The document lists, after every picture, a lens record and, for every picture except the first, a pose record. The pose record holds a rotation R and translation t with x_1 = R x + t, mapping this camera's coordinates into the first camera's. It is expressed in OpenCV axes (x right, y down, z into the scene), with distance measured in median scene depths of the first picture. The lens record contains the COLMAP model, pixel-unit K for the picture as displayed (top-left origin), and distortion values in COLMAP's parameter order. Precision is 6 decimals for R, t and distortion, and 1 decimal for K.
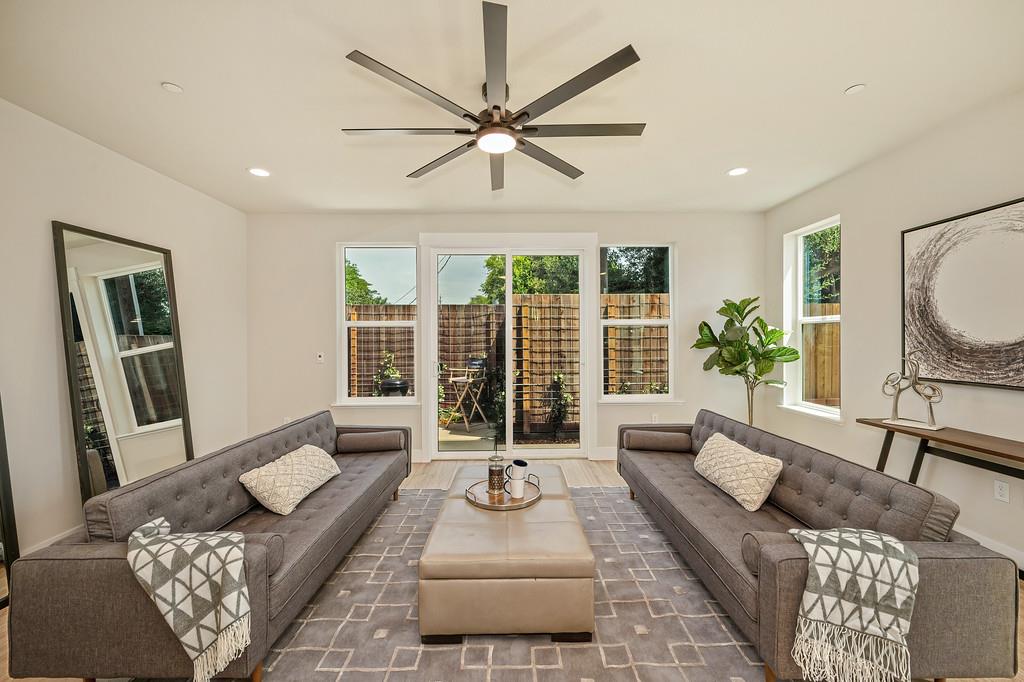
lens RADIAL K [[406.7, 0, 512.7], [0, 406.7, 337.4], [0, 0, 1]] dist [-0.002036, -0.000148]
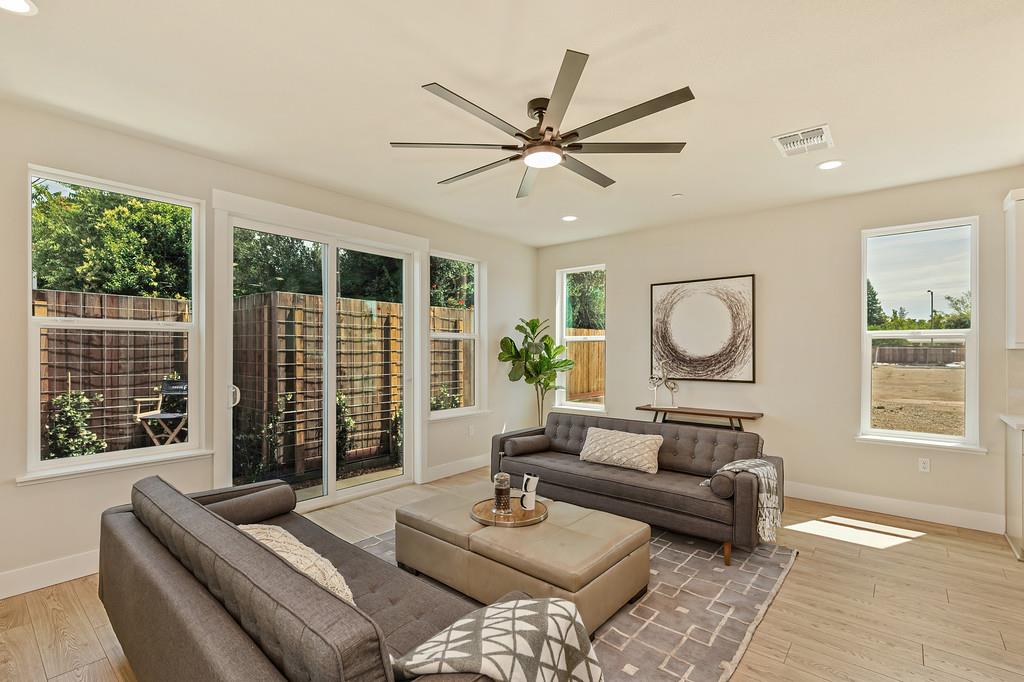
lens RADIAL K [[471.4, 0, 513.1], [0, 471.4, 348.6], [0, 0, 1]] dist [-0.003609, -0.000347]
pose [[0.652561, 0.009337, 0.757679, -0.467543], [-0.006986, 0.999956, -0.006305, 0.000164], [-0.757704, -0.001179, 0.652597, 0.137973]]
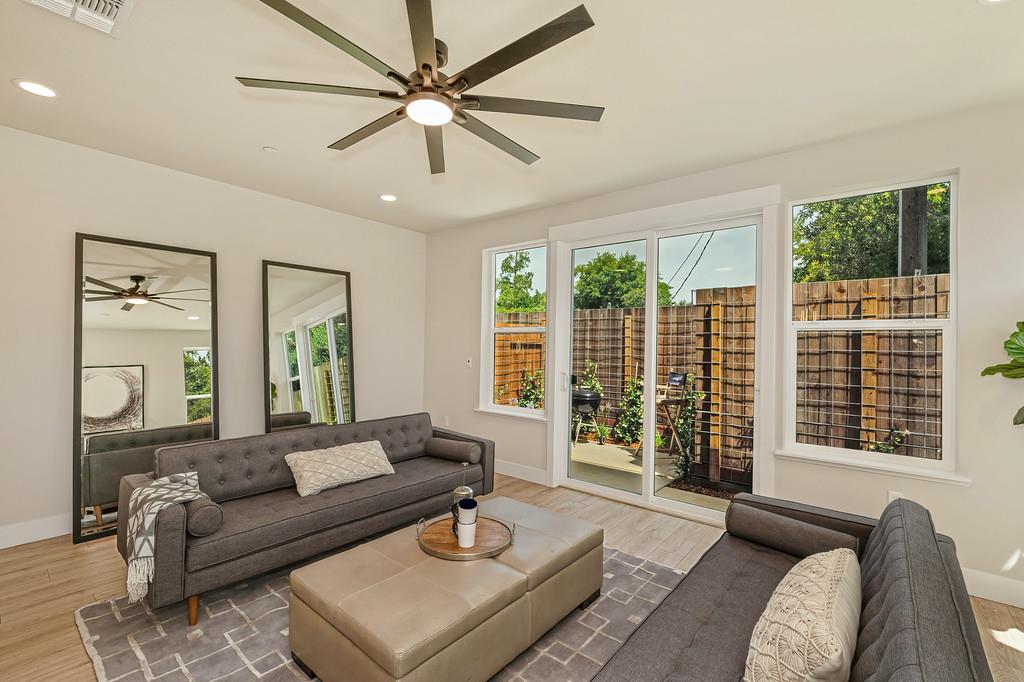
lens RADIAL K [[444.6, 0, 513.1], [0, 444.6, 339.3], [0, 0, 1]] dist [0.000177, -0.000264]
pose [[0.764415, 0.009984, -0.644647, 0.327881], [-0.019461, 0.999782, -0.007592, -0.002690], [0.644431, 0.018349, 0.764443, 0.198067]]
